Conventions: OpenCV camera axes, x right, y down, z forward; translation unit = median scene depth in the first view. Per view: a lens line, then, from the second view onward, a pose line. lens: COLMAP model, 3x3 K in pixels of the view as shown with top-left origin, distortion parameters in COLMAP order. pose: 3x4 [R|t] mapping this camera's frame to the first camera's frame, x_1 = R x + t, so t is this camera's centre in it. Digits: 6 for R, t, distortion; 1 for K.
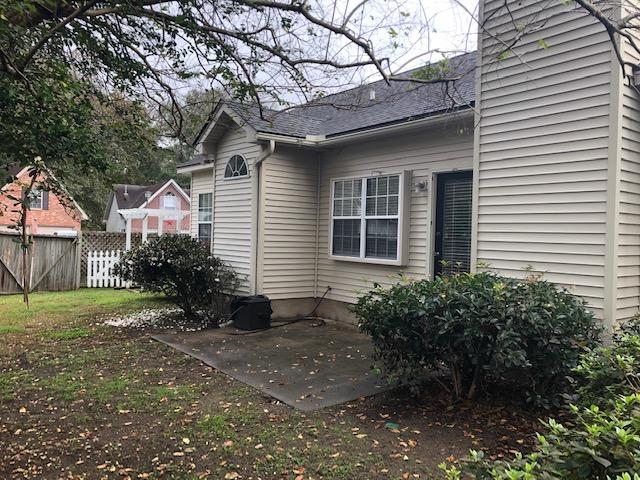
lens RADIAL K [[526.1, 0, 320.0], [0, 526.1, 240.0], [0, 0, 1]] dist [0.081077, -0.137104]
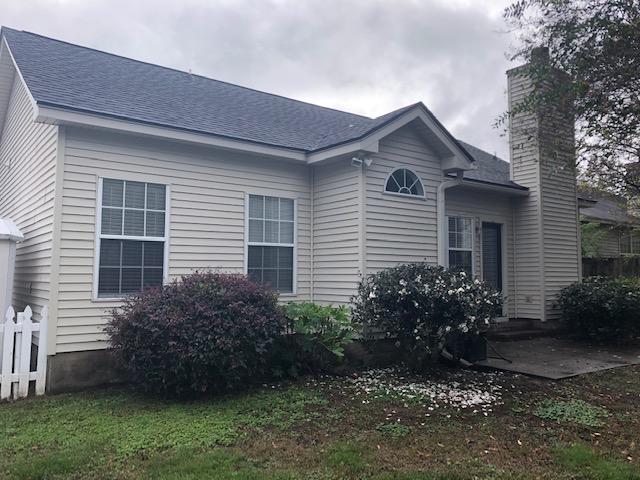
lens RADIAL K [[526.1, 0, 320.0], [0, 526.1, 240.0], [0, 0, 1]] dist [0.081077, -0.137104]
pose [[0.013627, 0.040654, 0.999080, -1.014456], [0.010177, 0.999116, -0.040794, -0.009138], [-0.999855, 0.010723, 0.013201, 1.110913]]
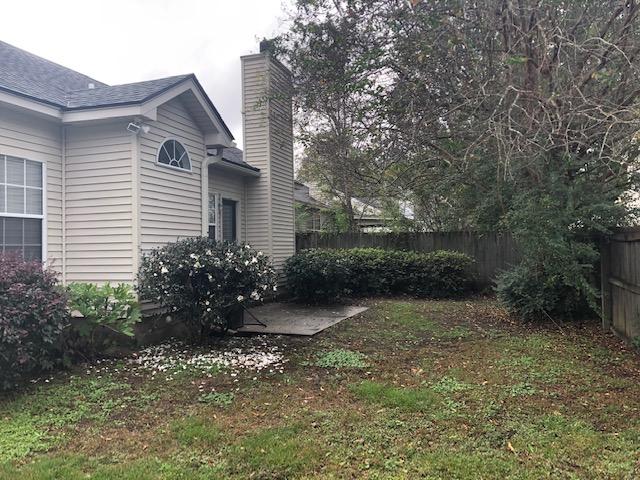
lens RADIAL K [[519.9, 0, 320.0], [0, 519.9, 240.0], [0, 0, 1]] dist [0.085003, -0.067782]
pose [[-0.541102, -0.002047, 0.840955, -0.982372], [0.012997, 0.999857, 0.010796, -0.006721], [-0.840857, 0.016772, -0.540998, 1.241929]]
